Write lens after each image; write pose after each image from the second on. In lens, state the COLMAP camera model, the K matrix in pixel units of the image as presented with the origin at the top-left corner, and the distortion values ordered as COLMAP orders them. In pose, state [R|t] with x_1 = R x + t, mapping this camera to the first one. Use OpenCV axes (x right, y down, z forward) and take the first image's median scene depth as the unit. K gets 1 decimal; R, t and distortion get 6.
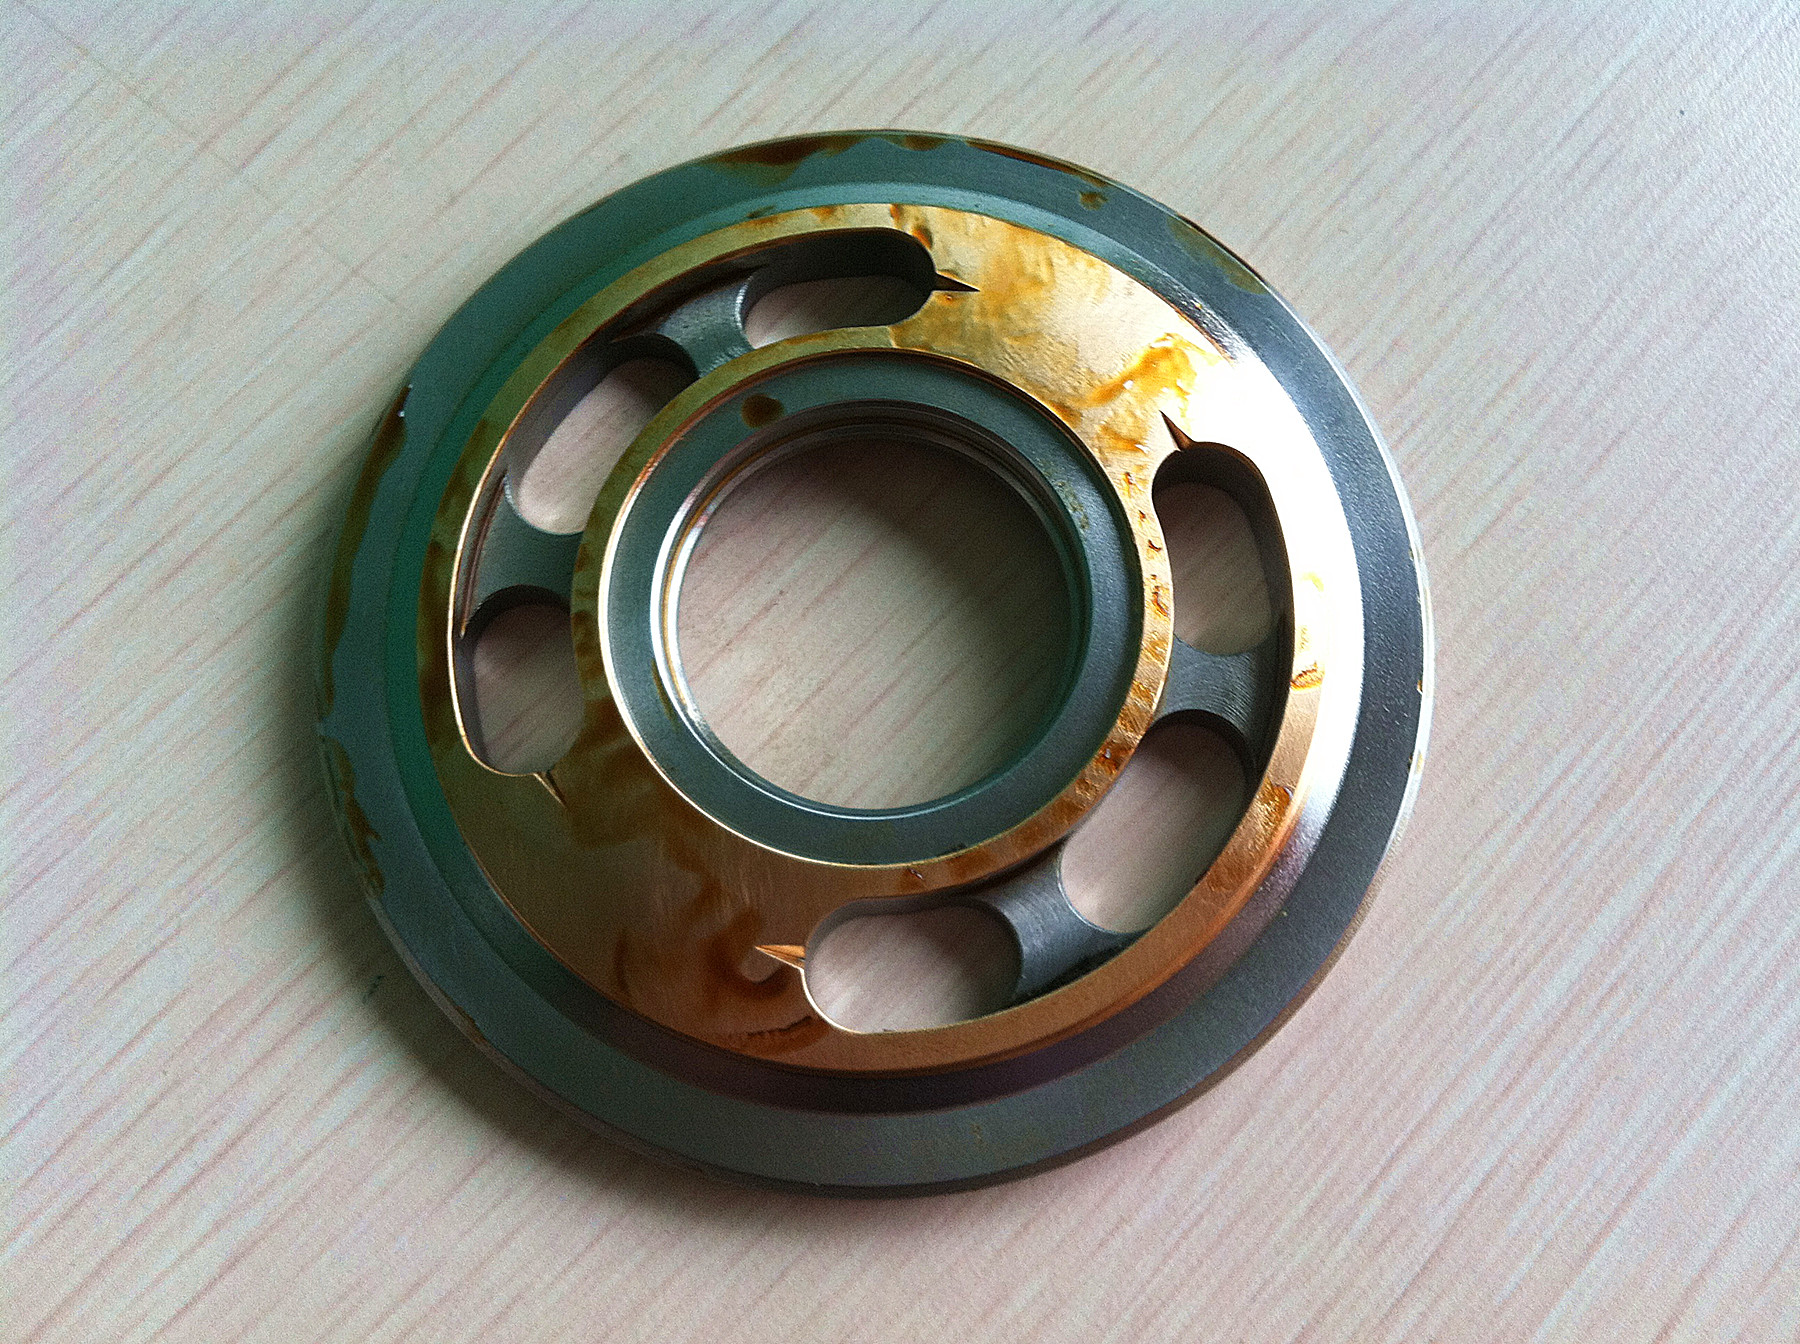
lens RADIAL K [[1698.3, 0, 900.0], [0, 1698.3, 672.0], [0, 0, 1]] dist [-0.008341, -0.110374]
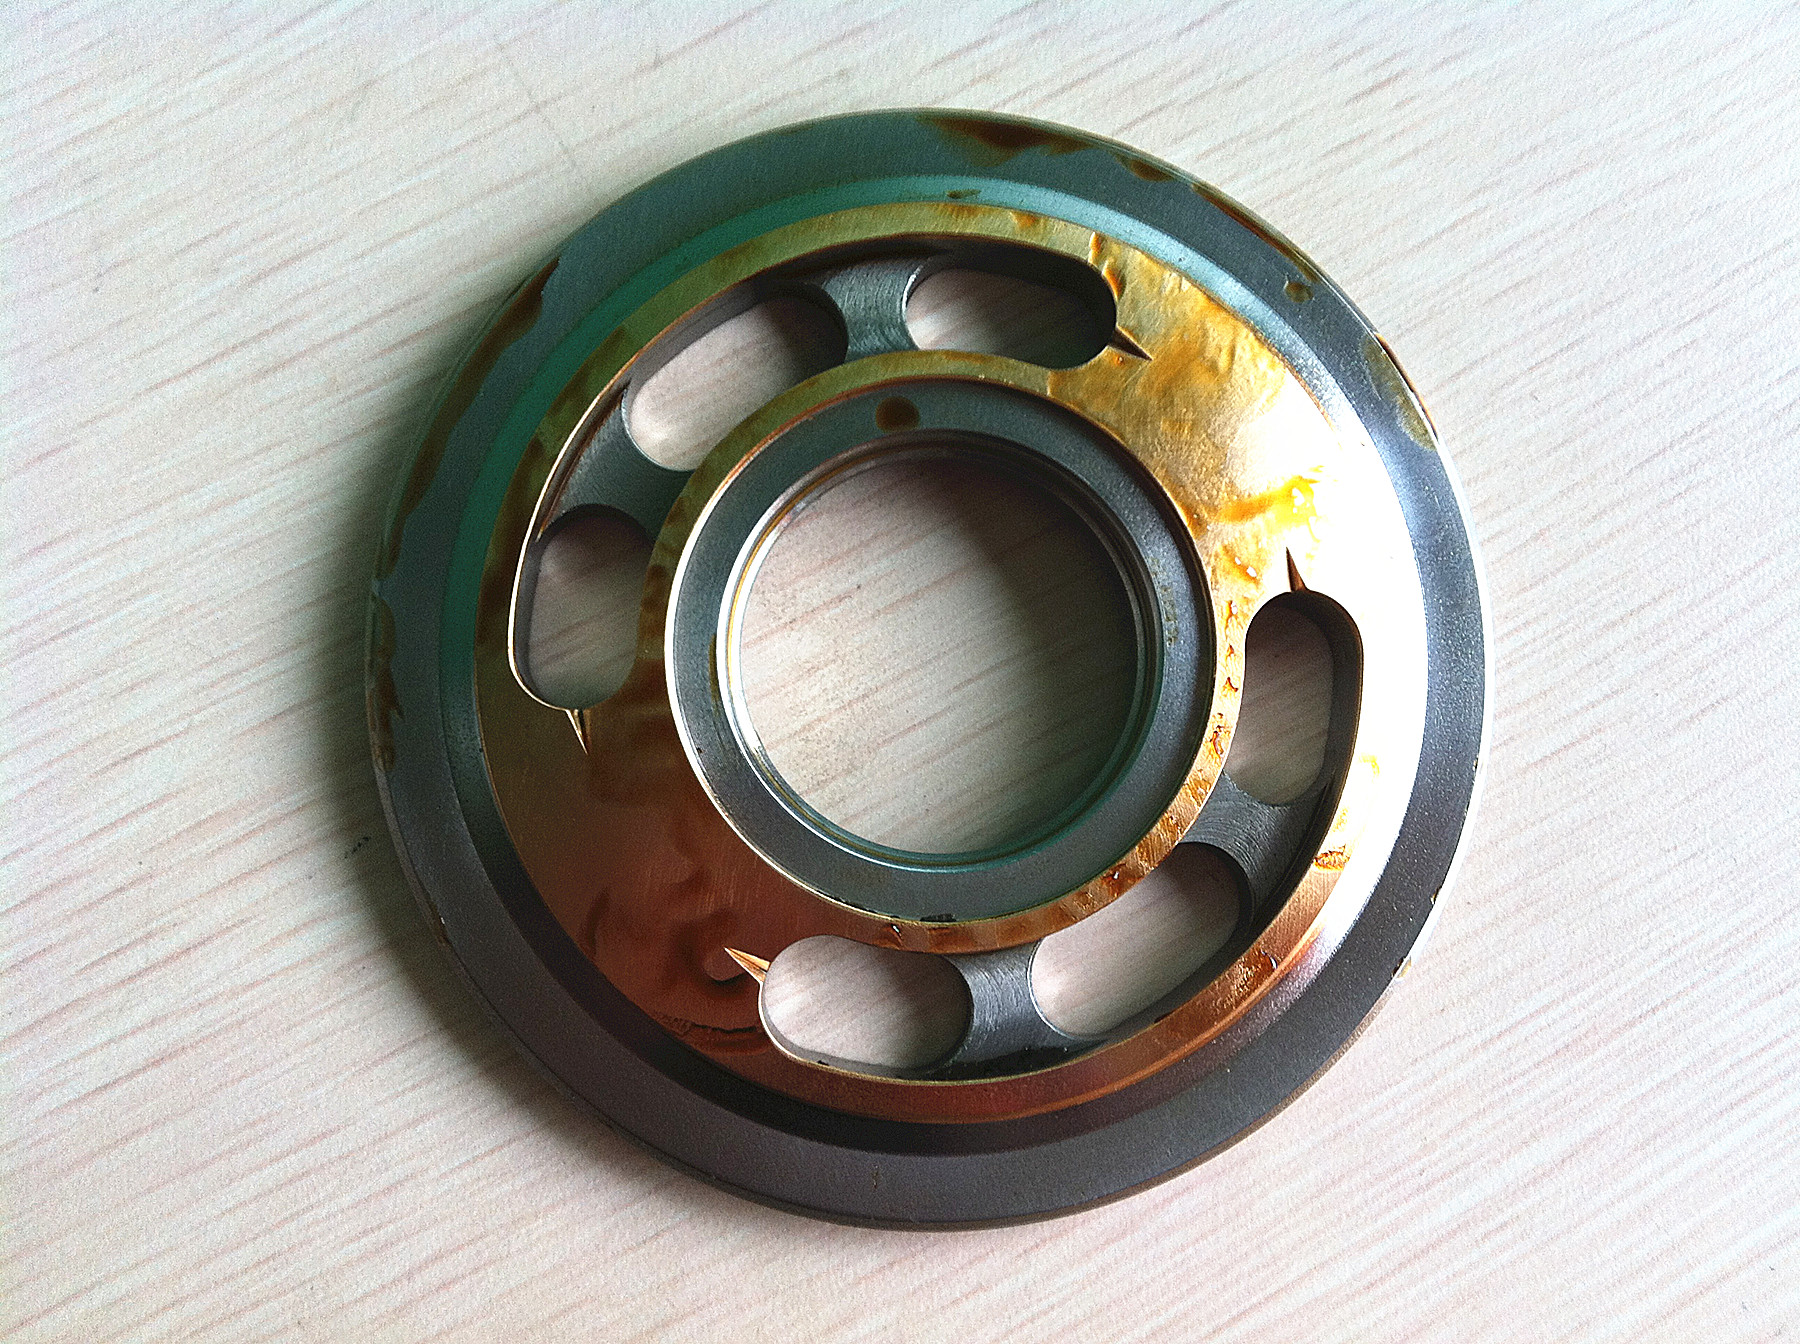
lens RADIAL K [[1698.3, 0, 900.0], [0, 1698.3, 672.0], [0, 0, 1]] dist [-0.008341, -0.110374]
pose [[0.948898, 0.315111, 0.017243, -0.050814], [-0.313587, 0.935355, 0.163626, -0.176736], [0.035432, -0.160671, 0.986372, 0.022512]]
